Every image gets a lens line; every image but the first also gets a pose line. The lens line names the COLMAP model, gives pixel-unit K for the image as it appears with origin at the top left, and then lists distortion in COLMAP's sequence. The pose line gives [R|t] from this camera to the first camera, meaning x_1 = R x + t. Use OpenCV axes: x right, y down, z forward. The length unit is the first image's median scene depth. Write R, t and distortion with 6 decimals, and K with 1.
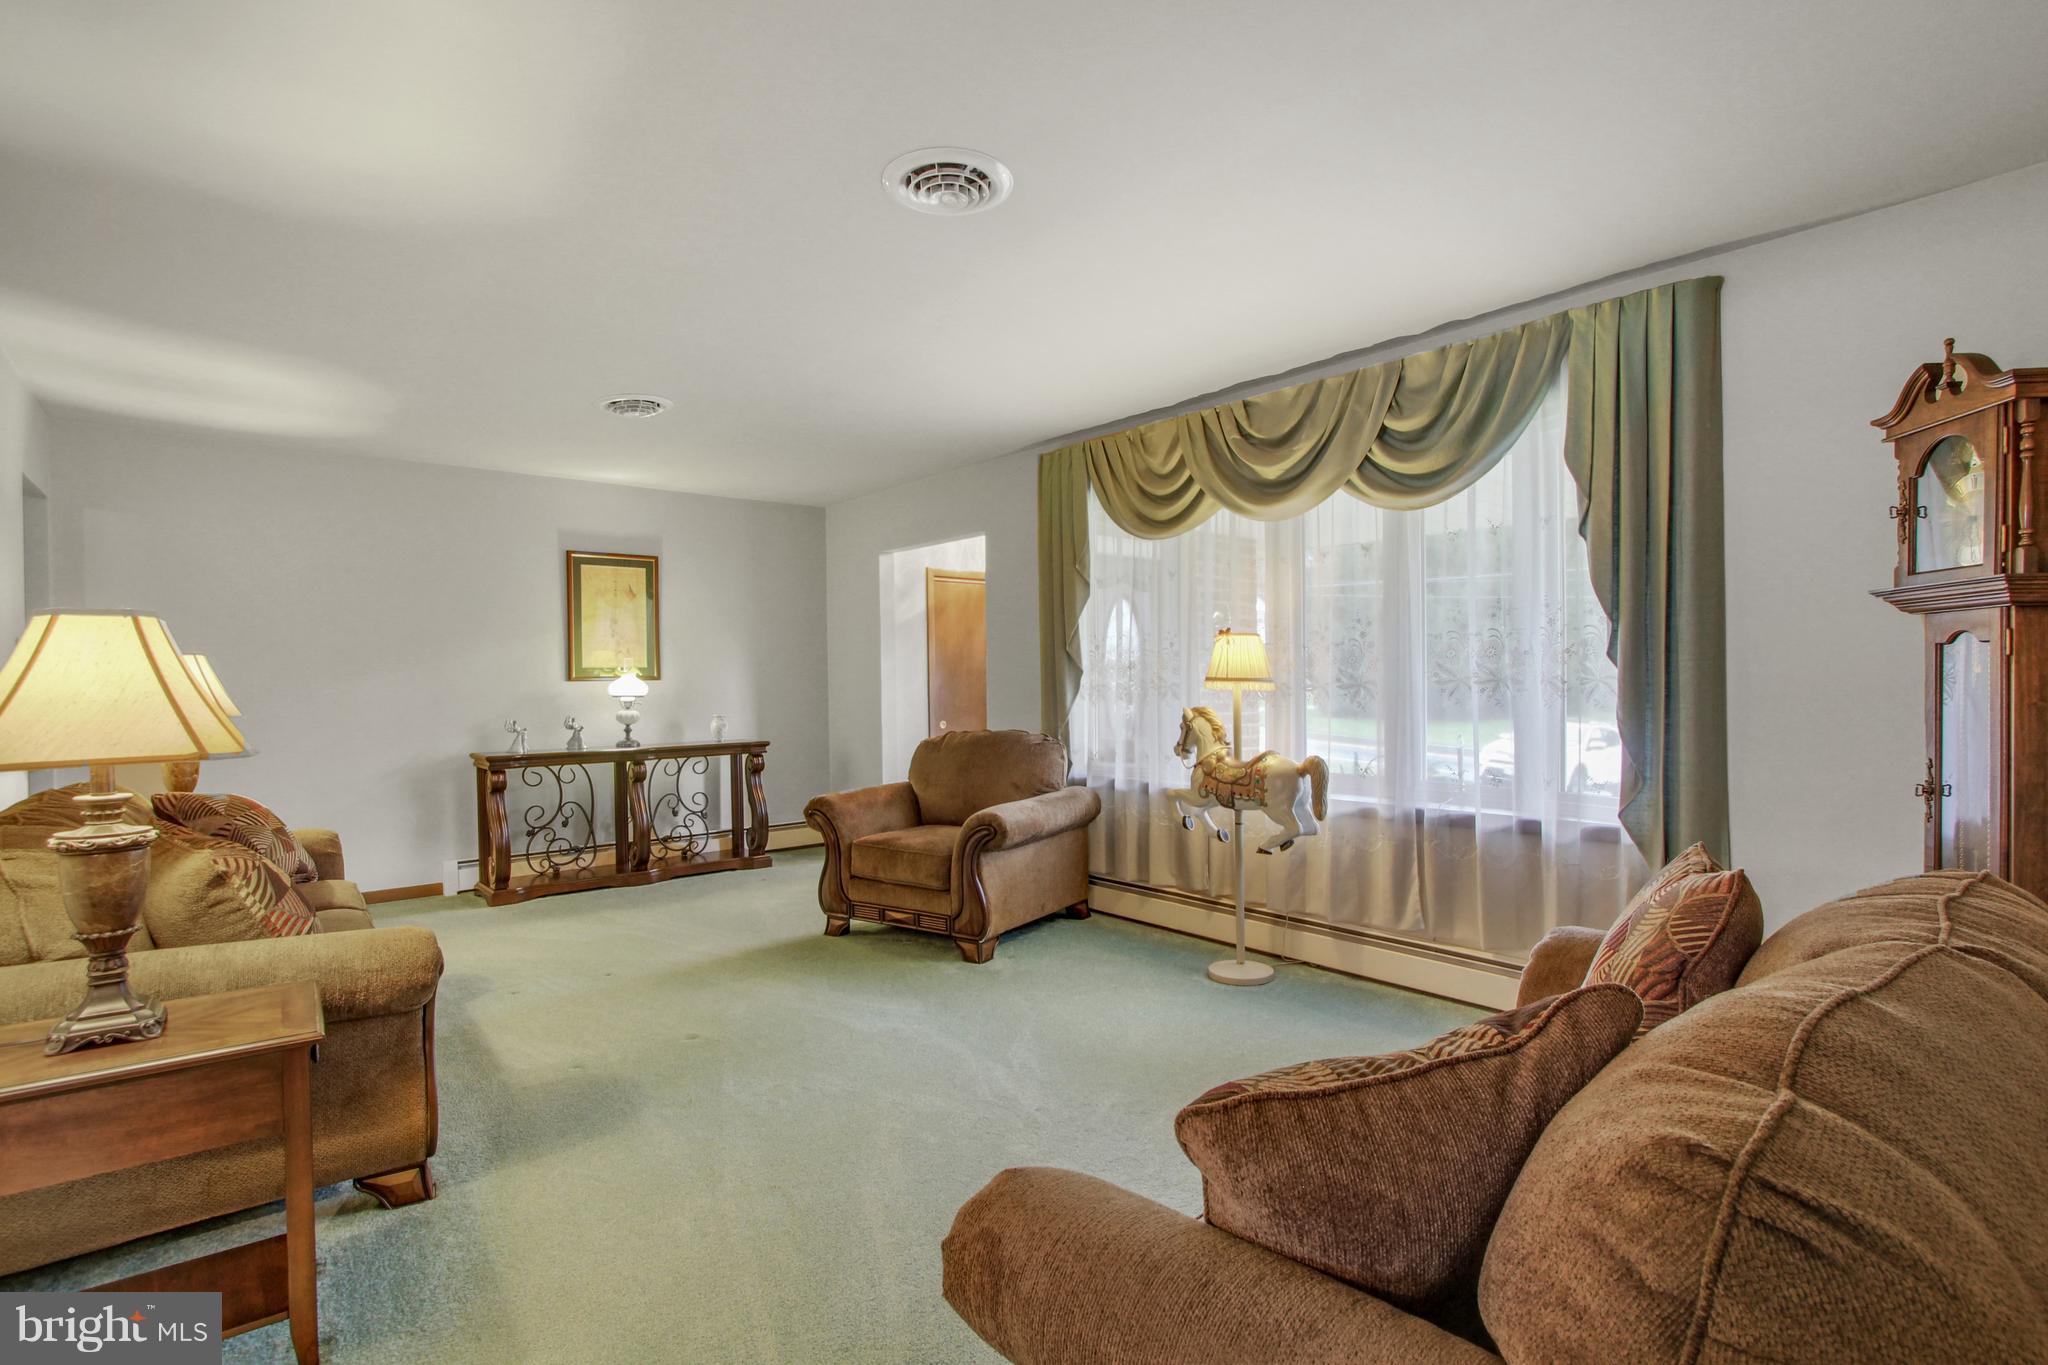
lens RADIAL K [[970.5, 0, 1018.8], [0, 970.5, 691.8], [0, 0, 1]] dist [-0.004321, 0.002236]
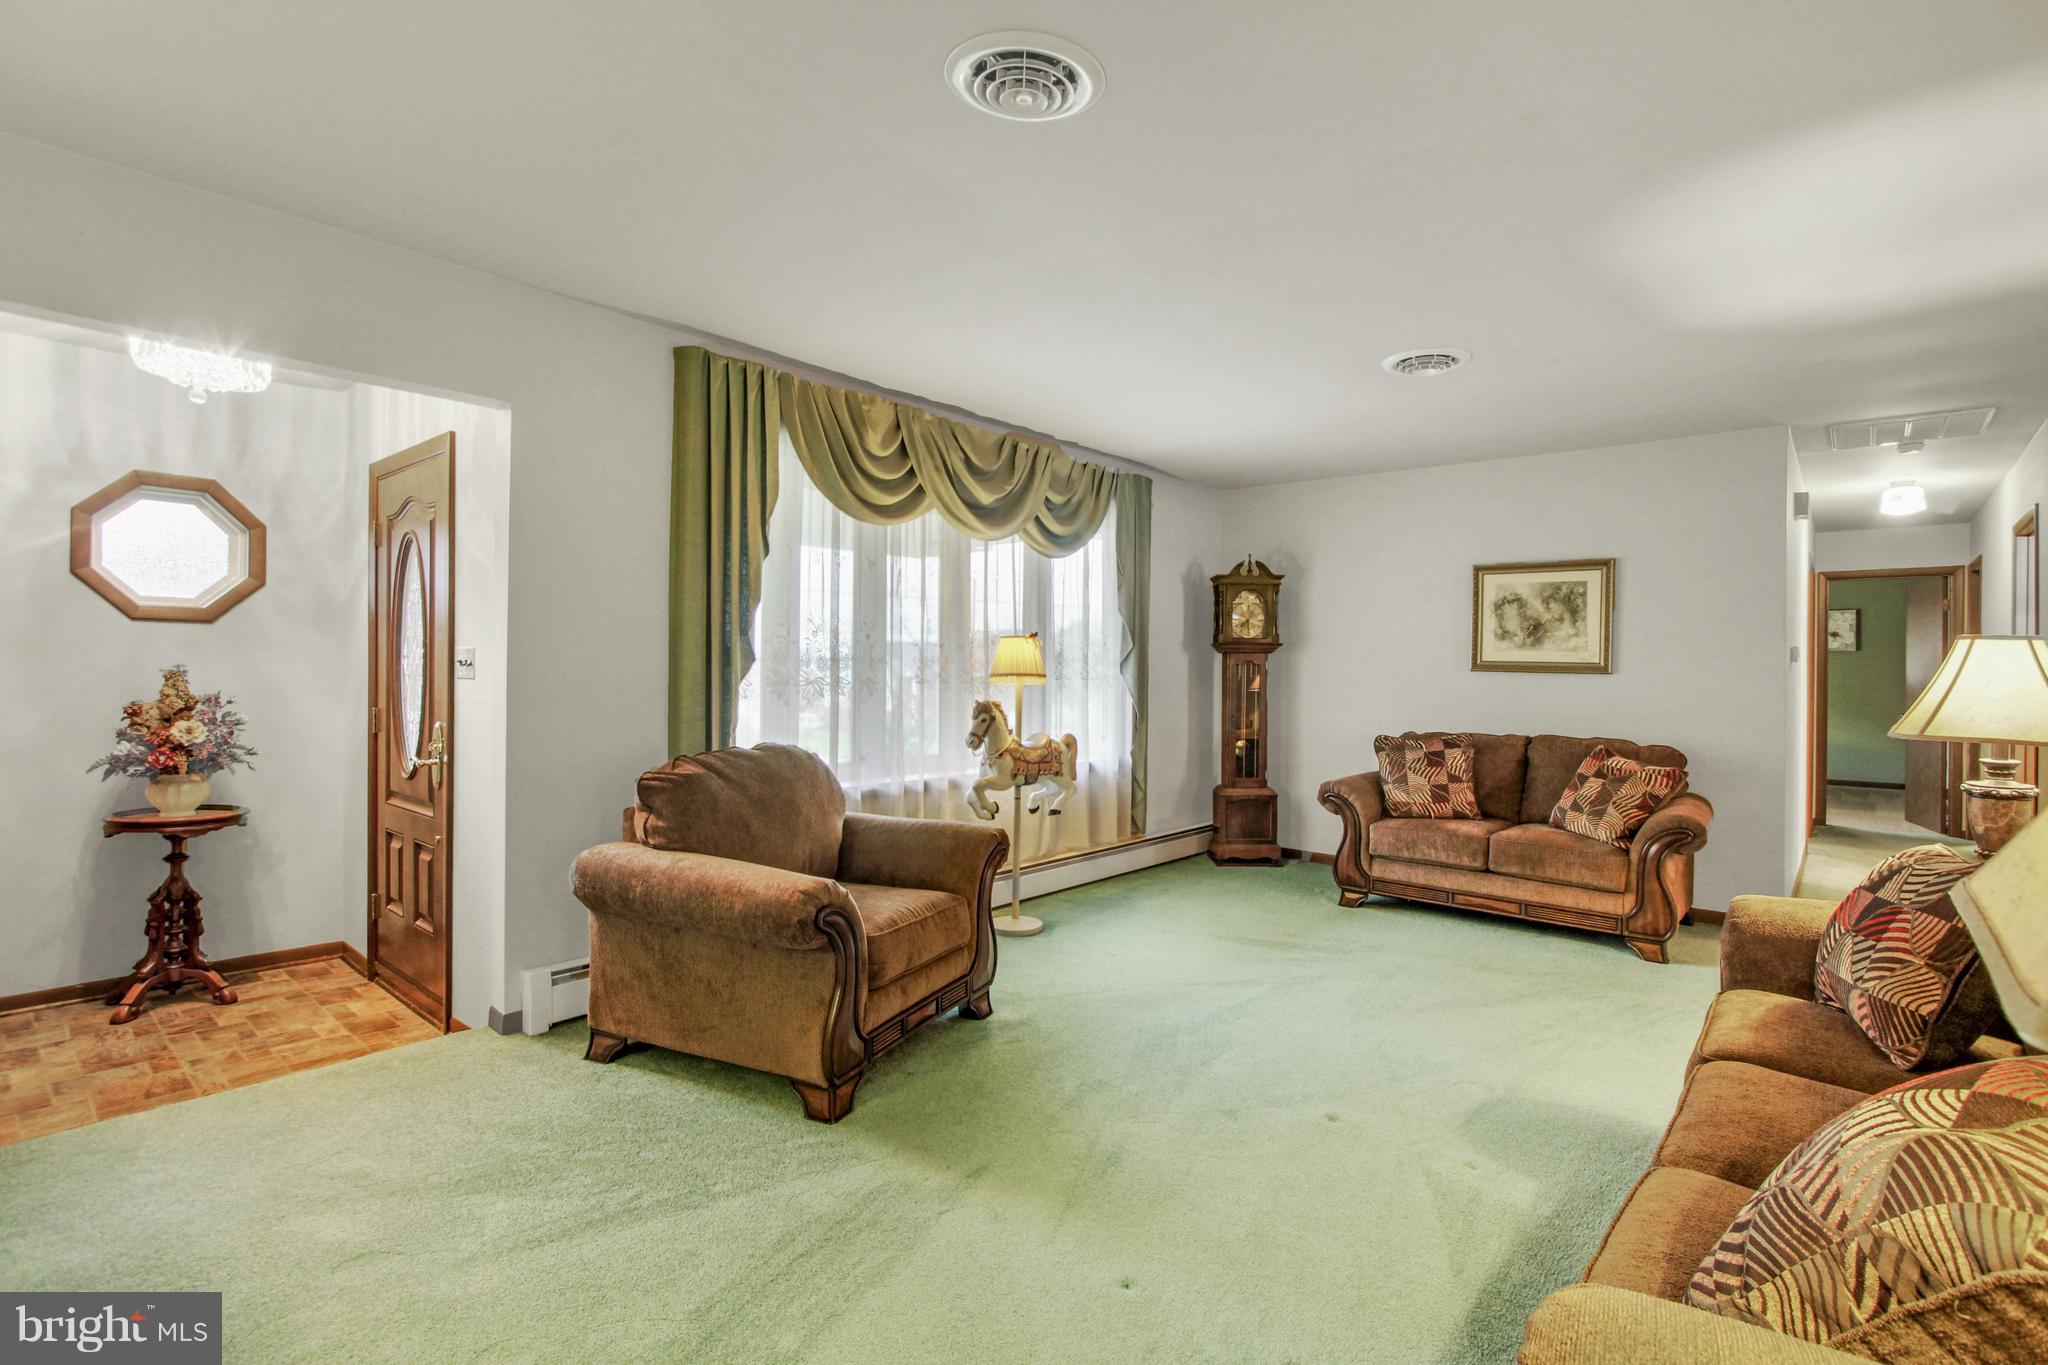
lens RADIAL K [[970.5, 0, 1042.8], [0, 970.5, 666.3], [0, 0, 1]] dist [-0.004321, 0.002236]
pose [[-0.160397, 0.013405, 0.986961, -0.955200], [0.007567, 0.999895, -0.012351, -0.010246], [-0.987023, 0.005488, -0.160482, 1.167203]]
